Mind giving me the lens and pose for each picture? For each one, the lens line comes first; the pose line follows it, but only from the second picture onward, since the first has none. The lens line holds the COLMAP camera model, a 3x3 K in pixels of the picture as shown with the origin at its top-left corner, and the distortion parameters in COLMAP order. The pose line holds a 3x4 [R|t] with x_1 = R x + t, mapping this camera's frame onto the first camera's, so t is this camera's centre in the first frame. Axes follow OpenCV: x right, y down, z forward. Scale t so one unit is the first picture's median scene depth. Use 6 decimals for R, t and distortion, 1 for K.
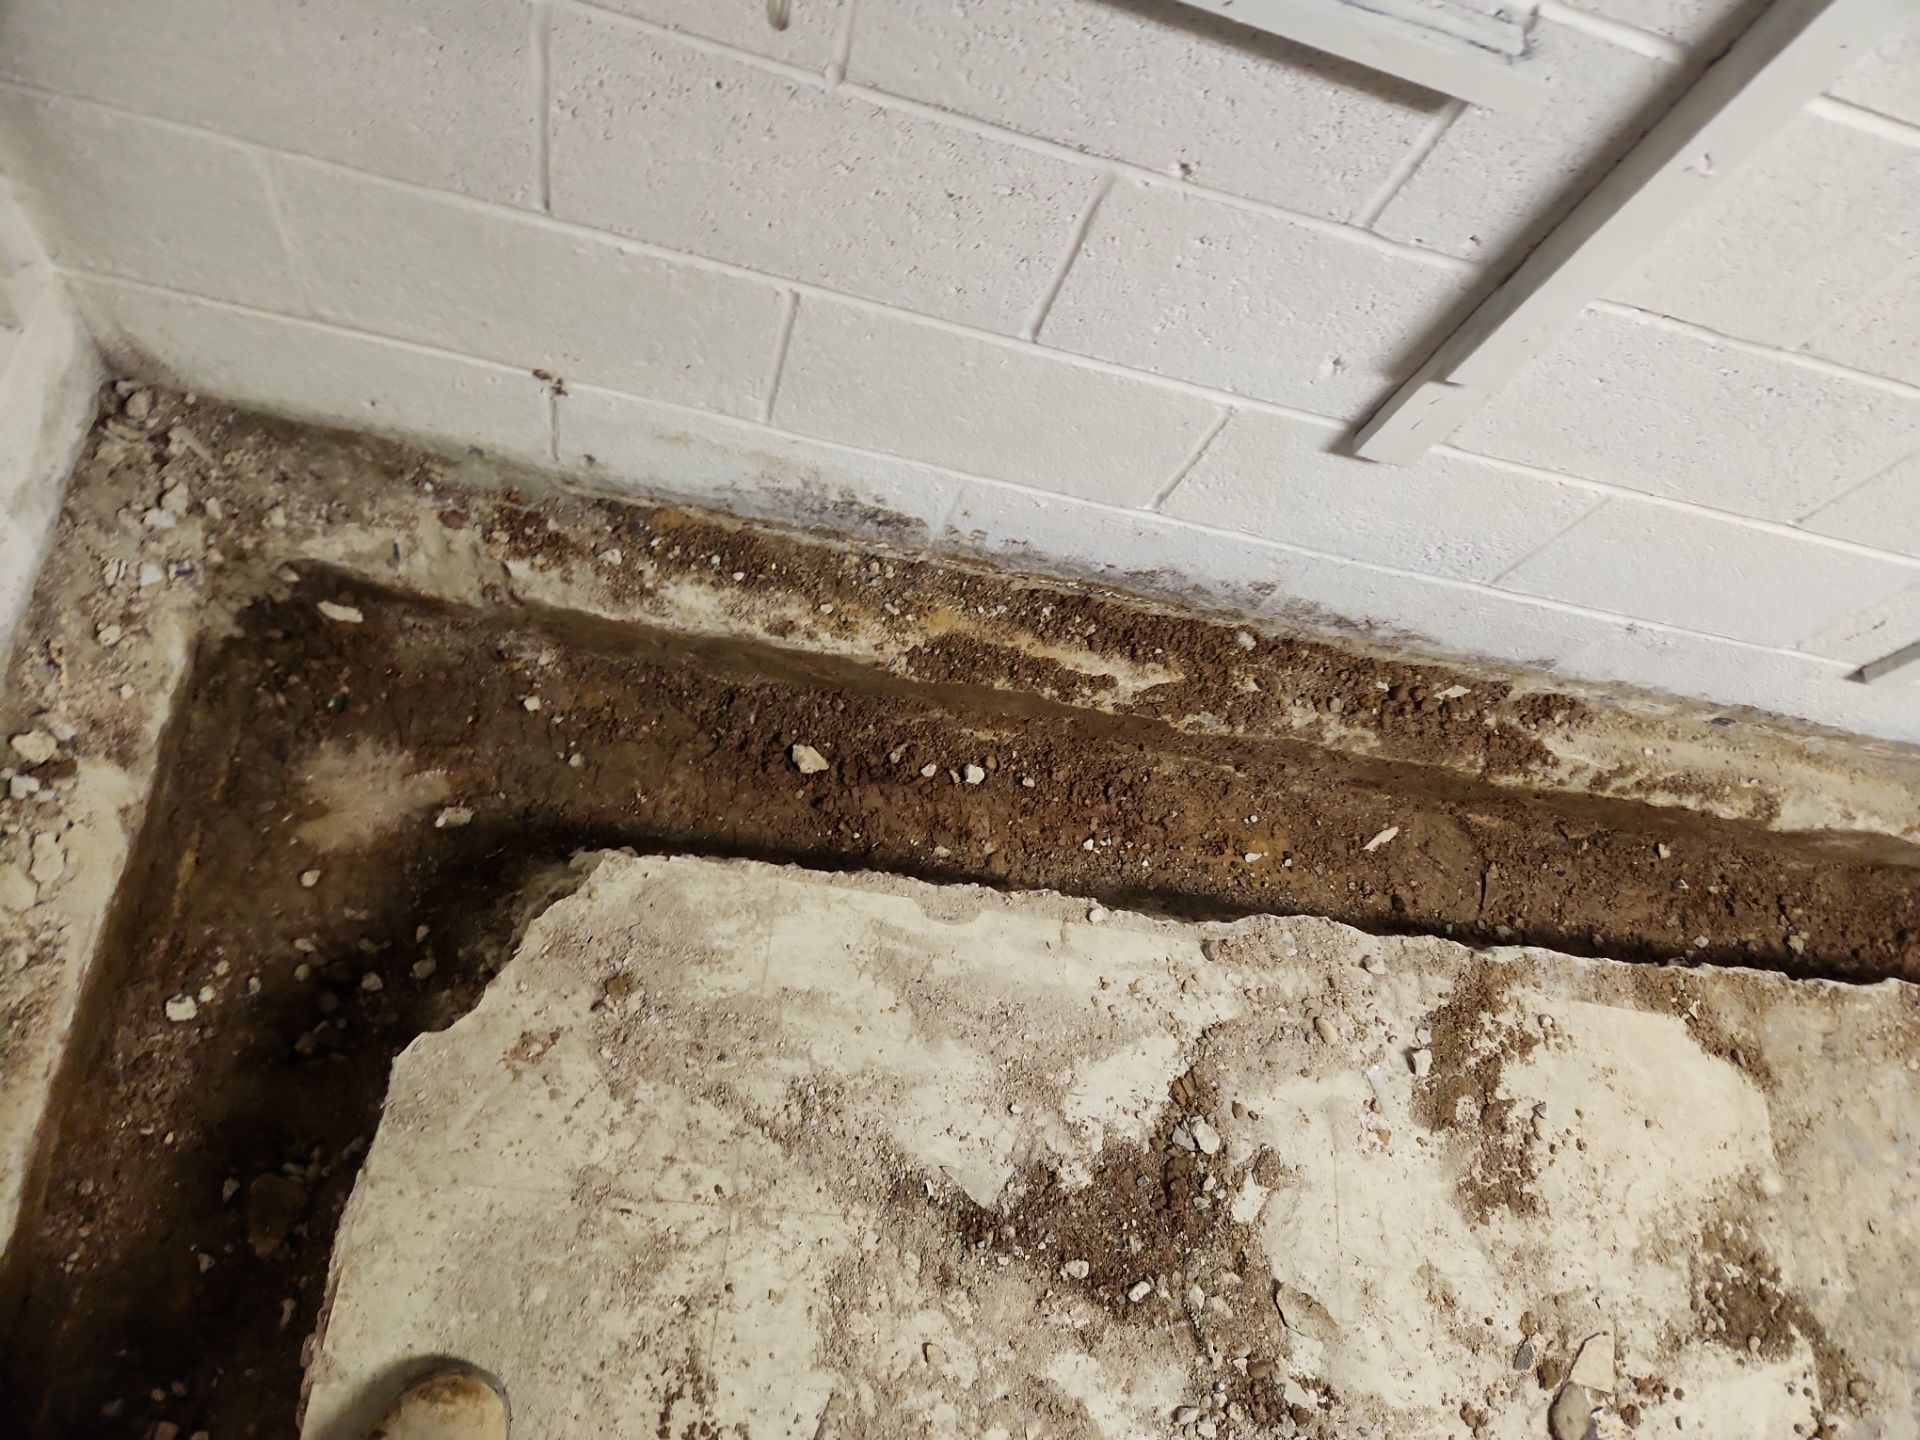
lens RADIAL K [[1302.8, 0, 989.0], [0, 1302.8, 723.8], [0, 0, 1]] dist [0.078799, -0.056169]
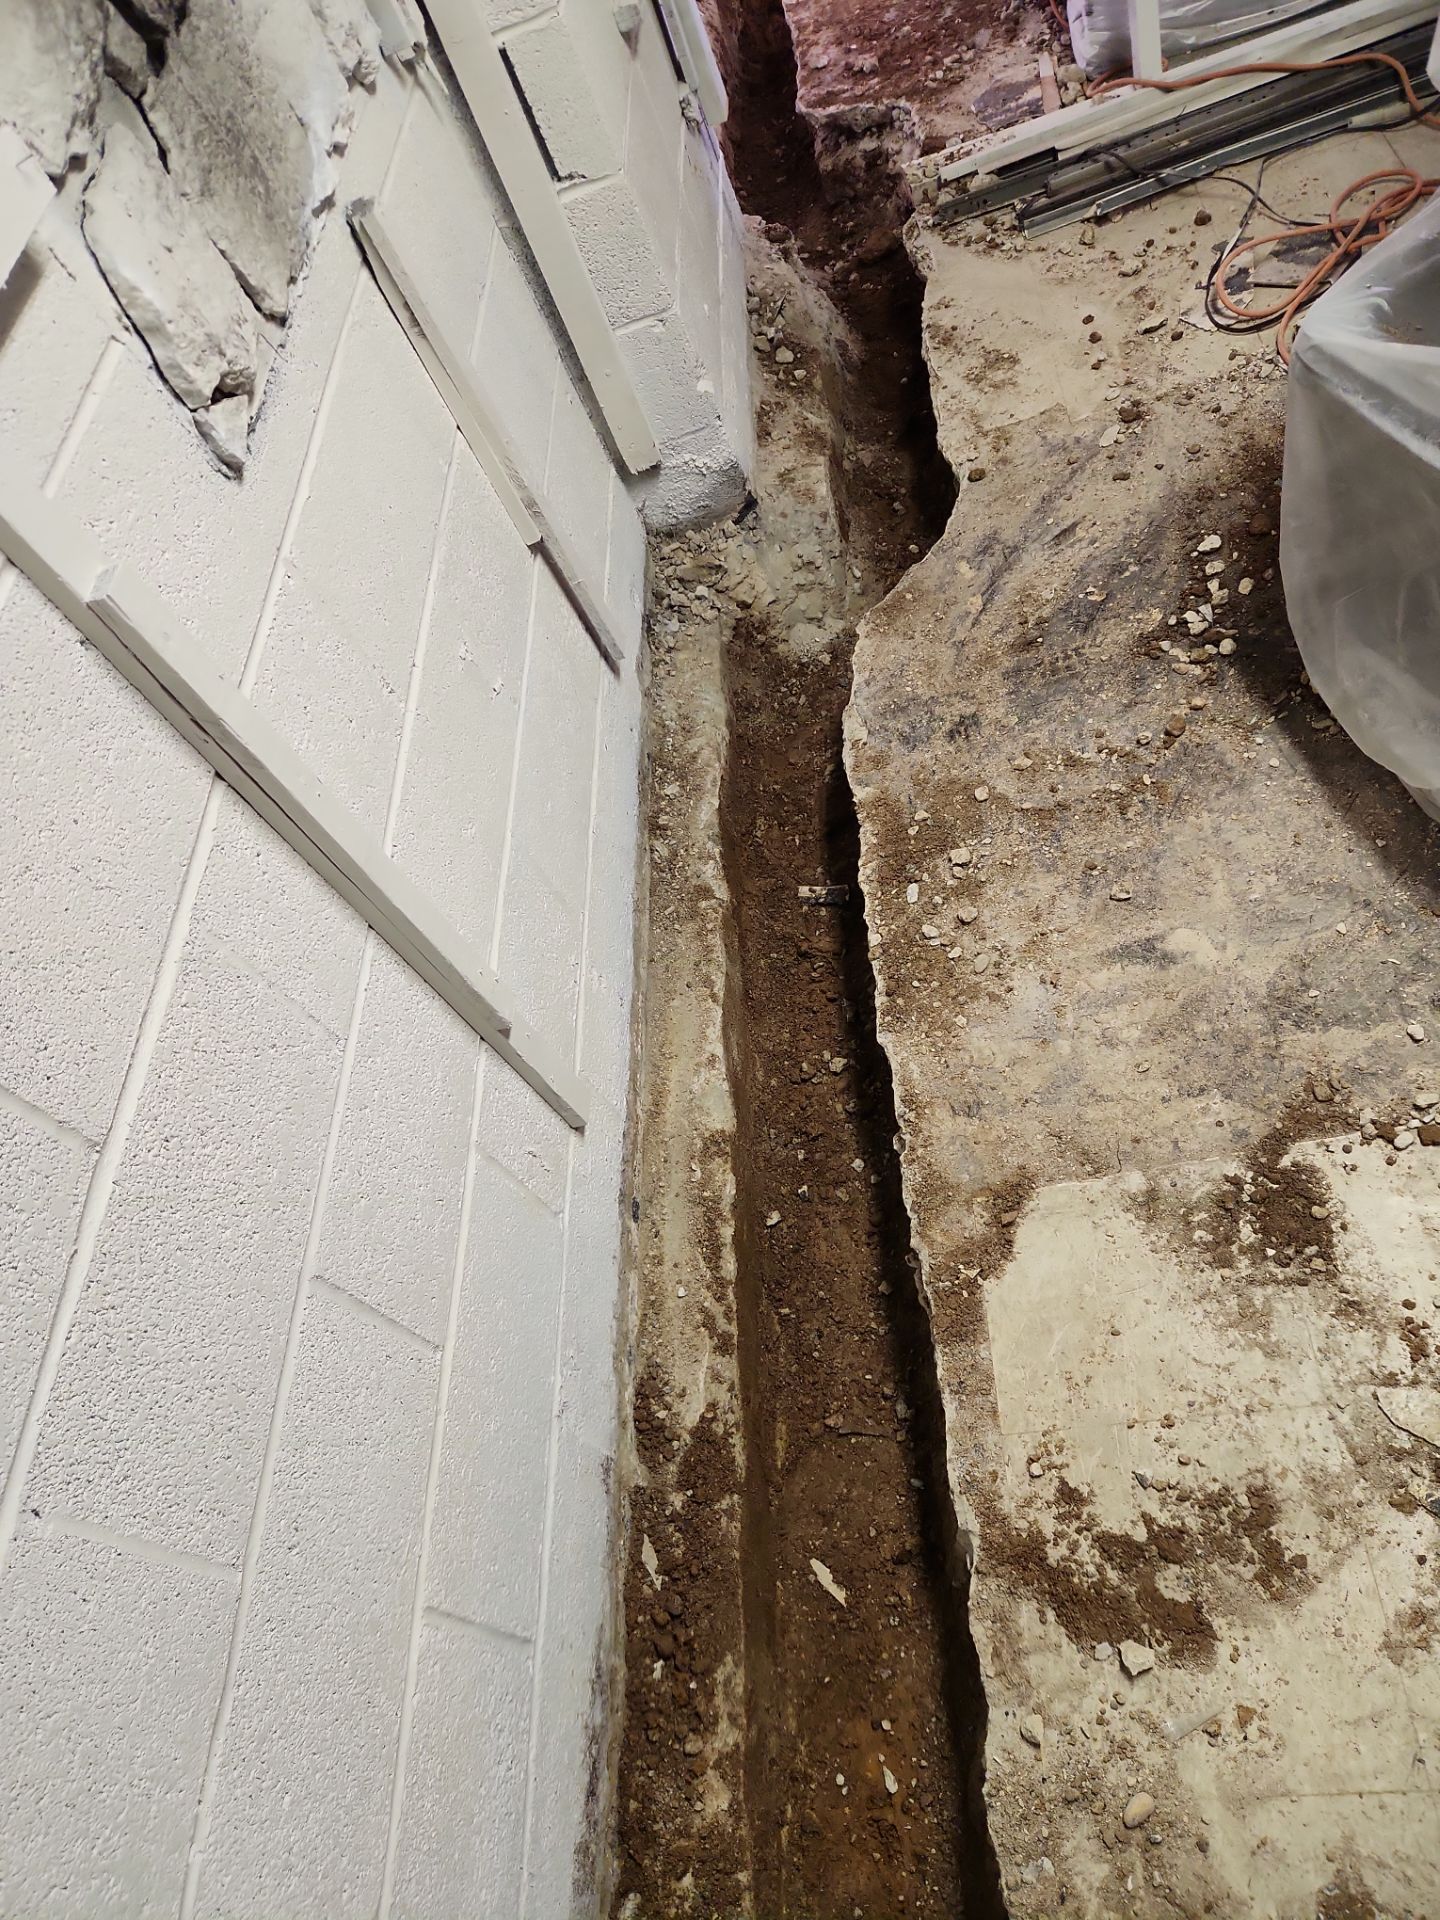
lens RADIAL K [[1302.8, 0, 720.0], [0, 1302.8, 960.0], [0, 0, 1]] dist [0.078799, -0.056169]
pose [[-0.162800, -0.924549, 0.344535, 0.466207], [0.984071, -0.126876, 0.124527, -0.041975], [-0.071418, 0.359320, 0.930477, 0.097792]]
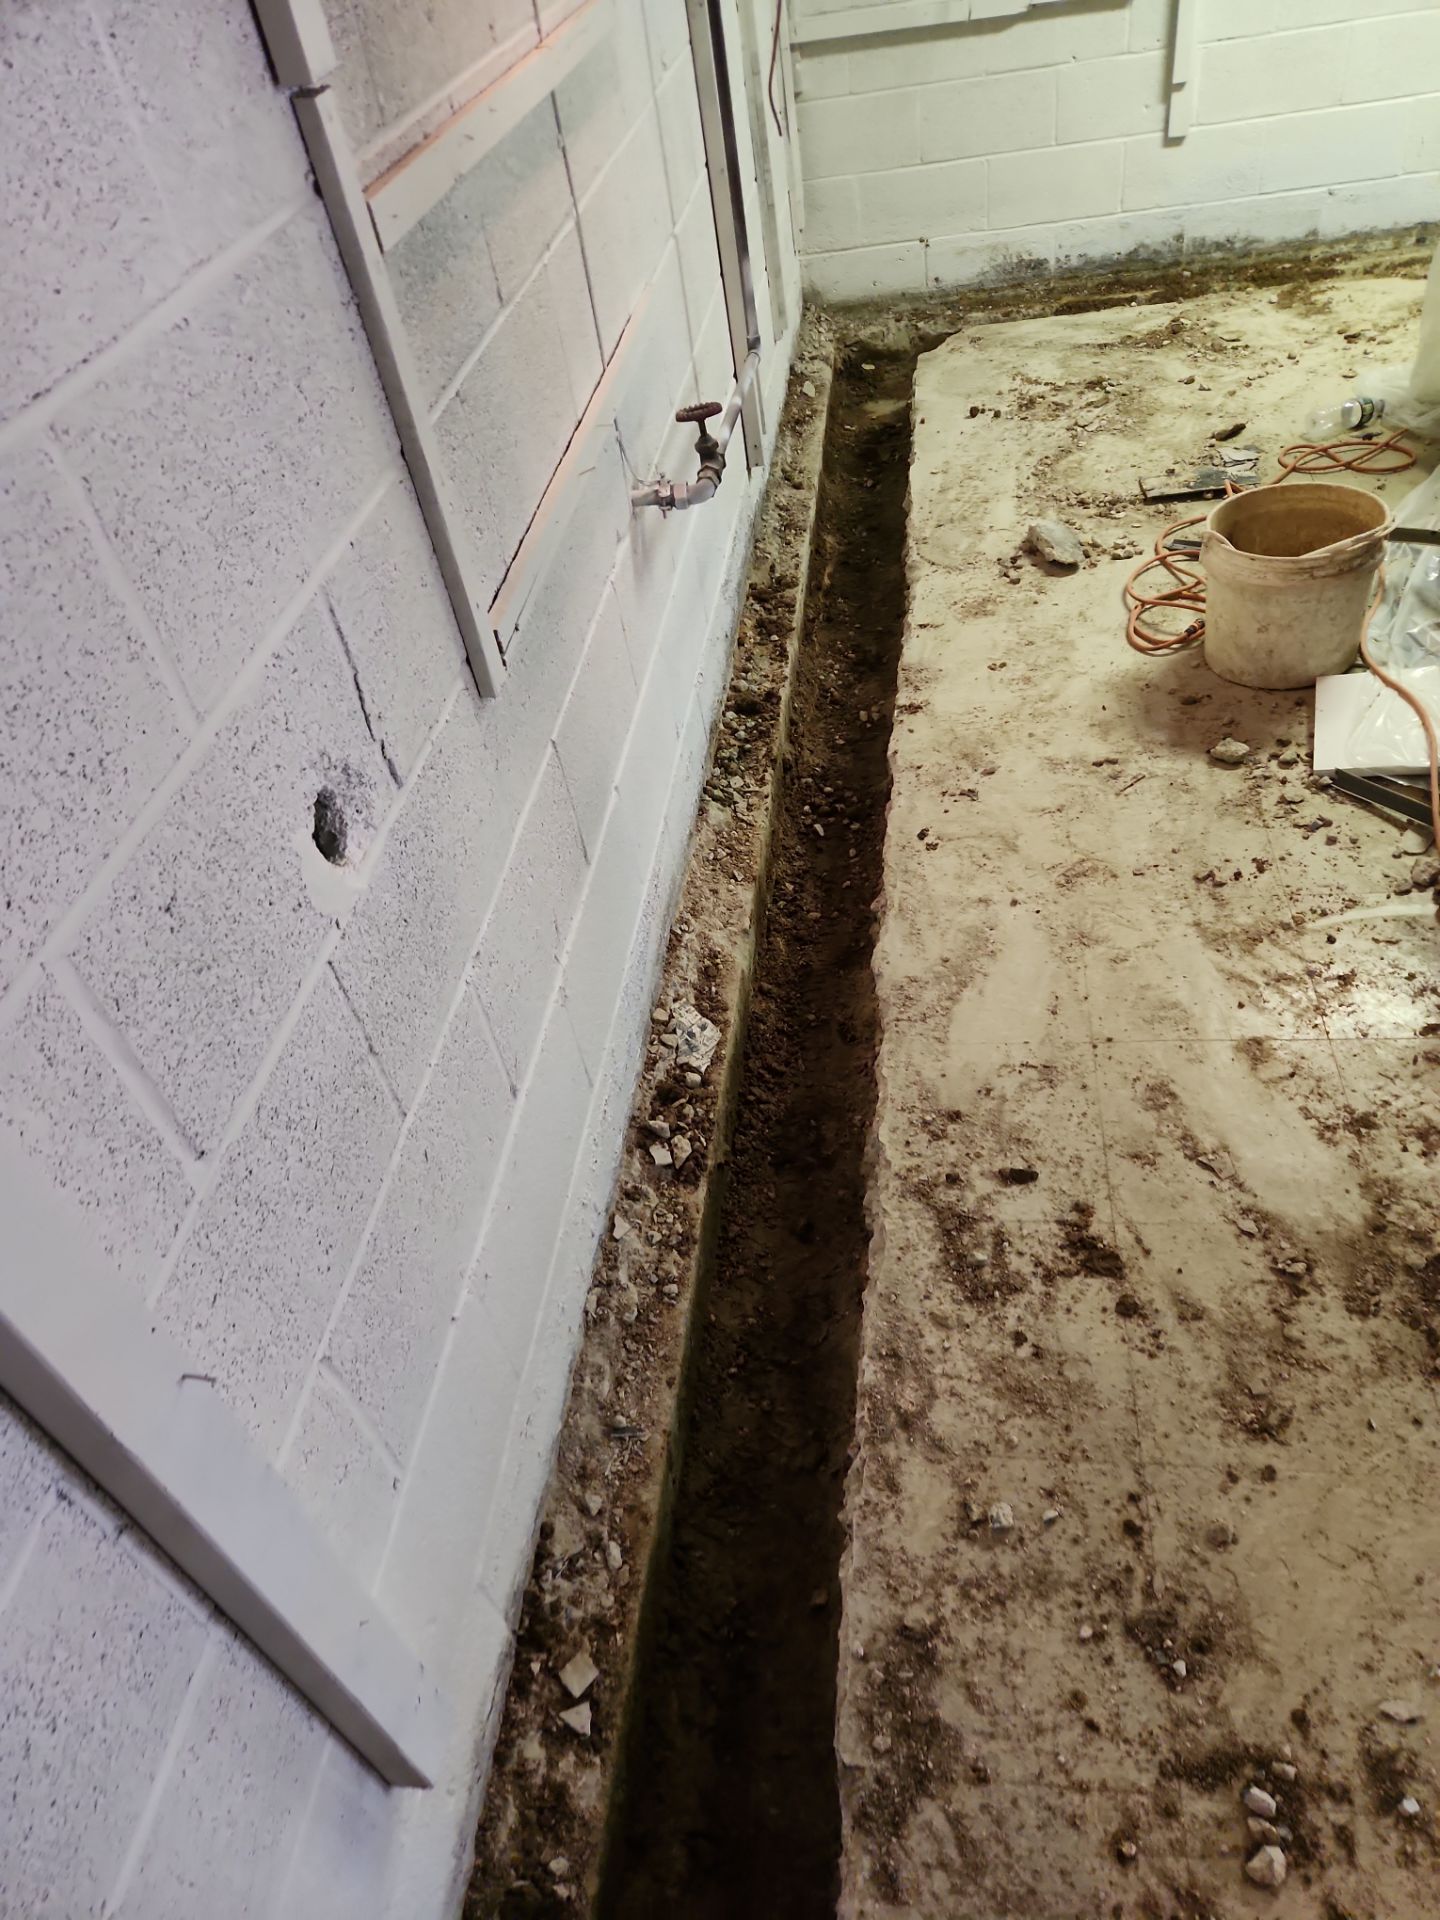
lens RADIAL K [[1302.8, 0, 720.0], [0, 1302.8, 960.0], [0, 0, 1]] dist [0.078799, -0.056169]
pose [[0.906037, -0.273347, -0.323077, -0.184391], [0.106293, 0.885931, -0.451474, 2.558279], [0.409633, 0.374711, 0.831741, -1.227661]]
